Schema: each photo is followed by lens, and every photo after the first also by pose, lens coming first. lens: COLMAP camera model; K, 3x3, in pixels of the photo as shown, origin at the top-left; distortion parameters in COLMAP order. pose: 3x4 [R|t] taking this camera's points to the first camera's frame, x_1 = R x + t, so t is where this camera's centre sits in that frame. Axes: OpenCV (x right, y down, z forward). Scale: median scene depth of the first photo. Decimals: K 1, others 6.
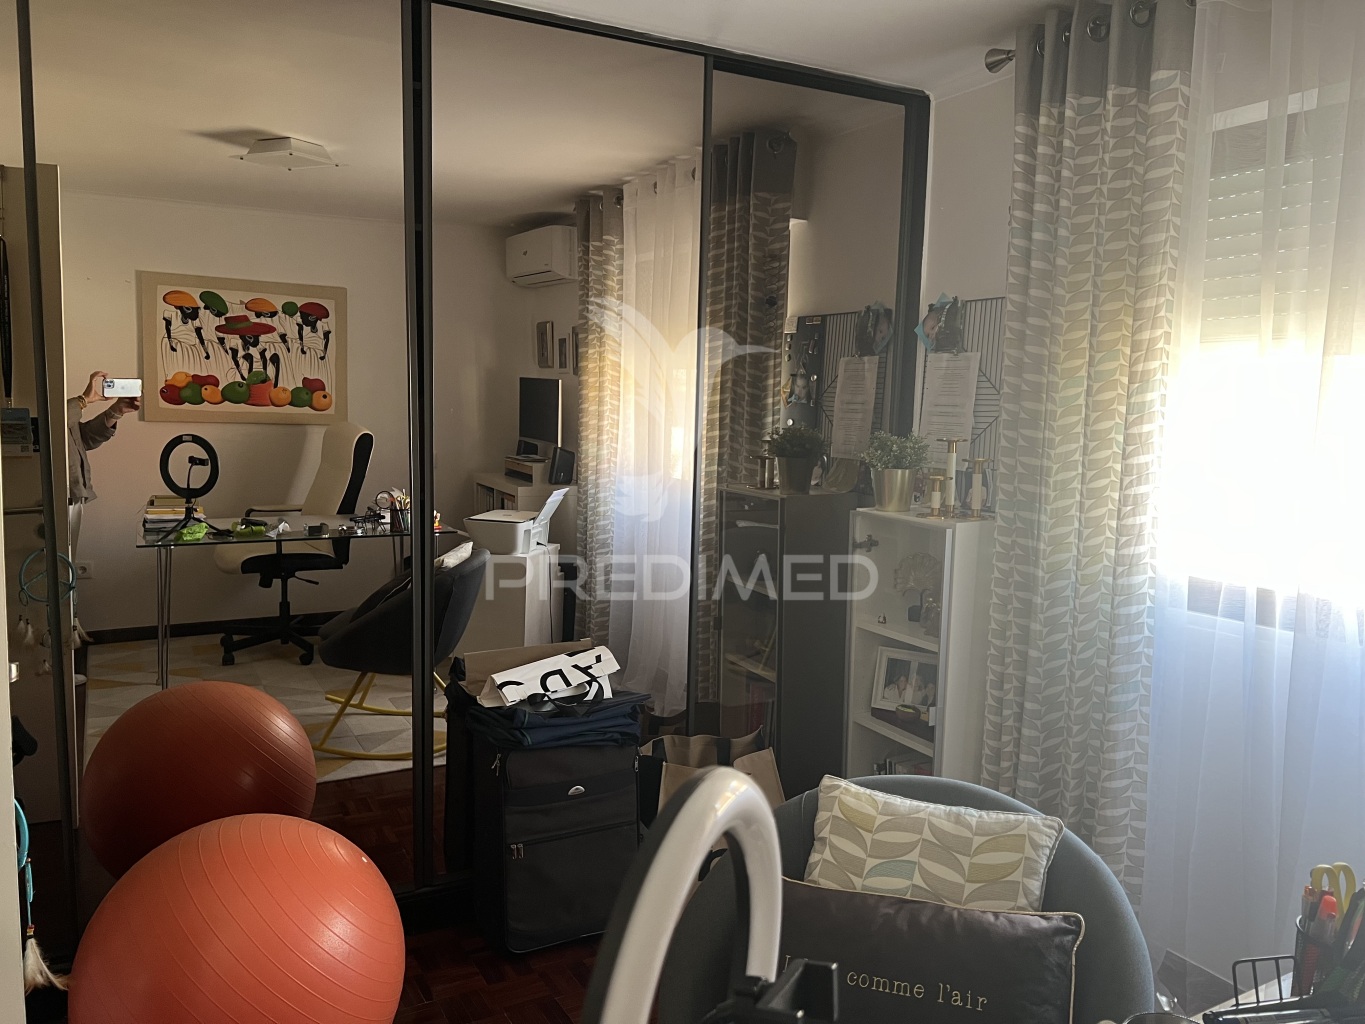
lens RADIAL K [[1029.2, 0, 684.1], [0, 1029.2, 513.3], [0, 0, 1]] dist [0.007880, -0.001494]
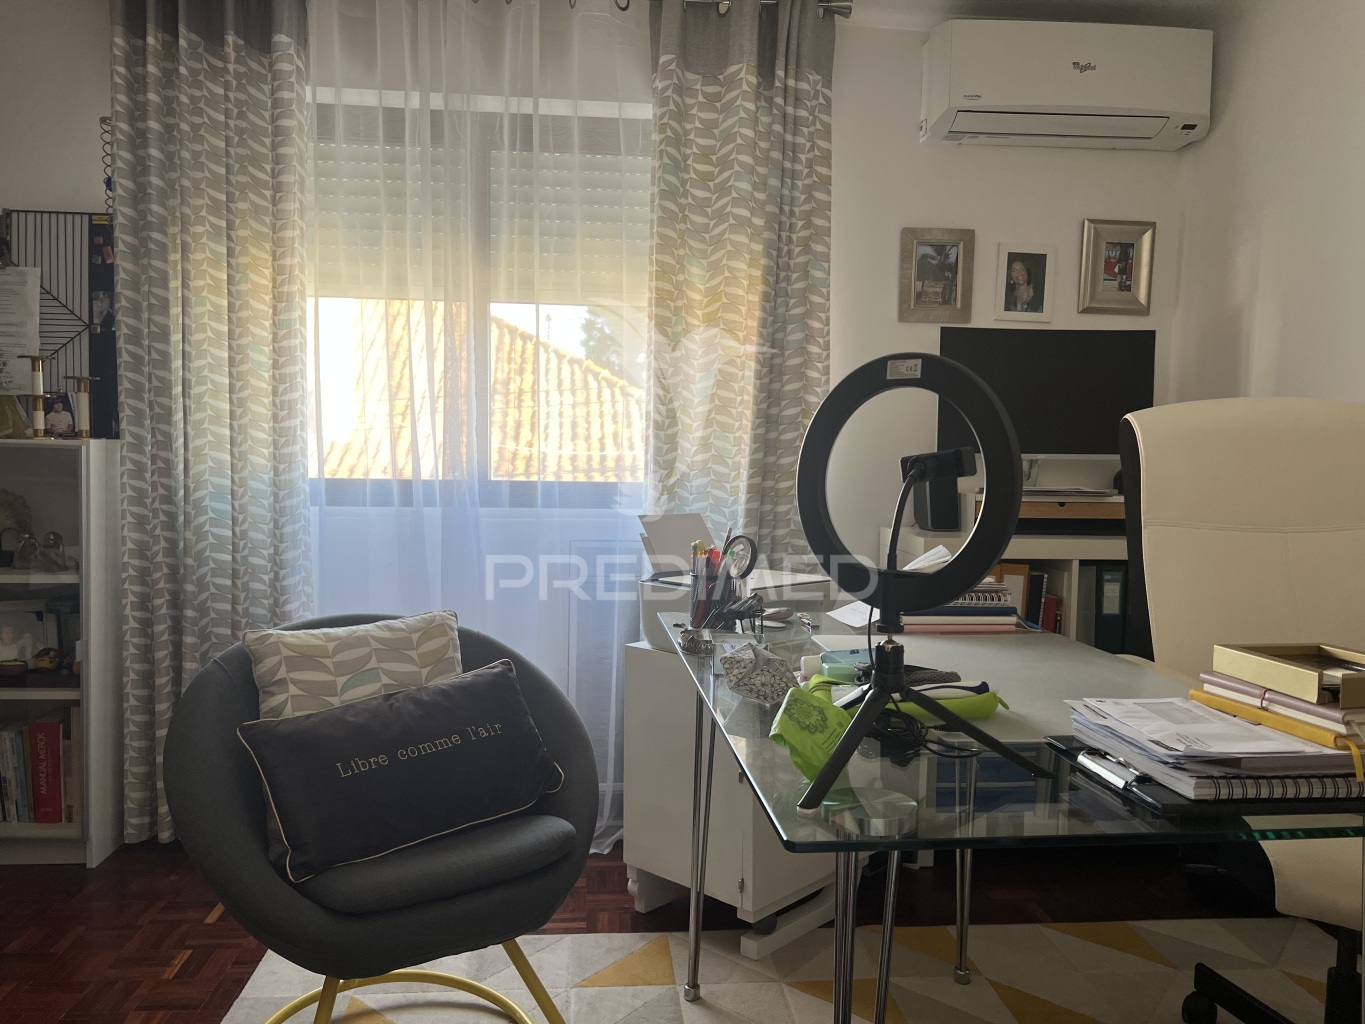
lens RADIAL K [[1029.2, 0, 684.8], [0, 1029.2, 512.0], [0, 0, 1]] dist [0.007880, -0.001494]
pose [[0.392493, -0.067373, 0.917284, -0.460294], [0.089607, 0.995370, 0.034767, 0.107403], [-0.915379, 0.068549, 0.396713, 0.152256]]
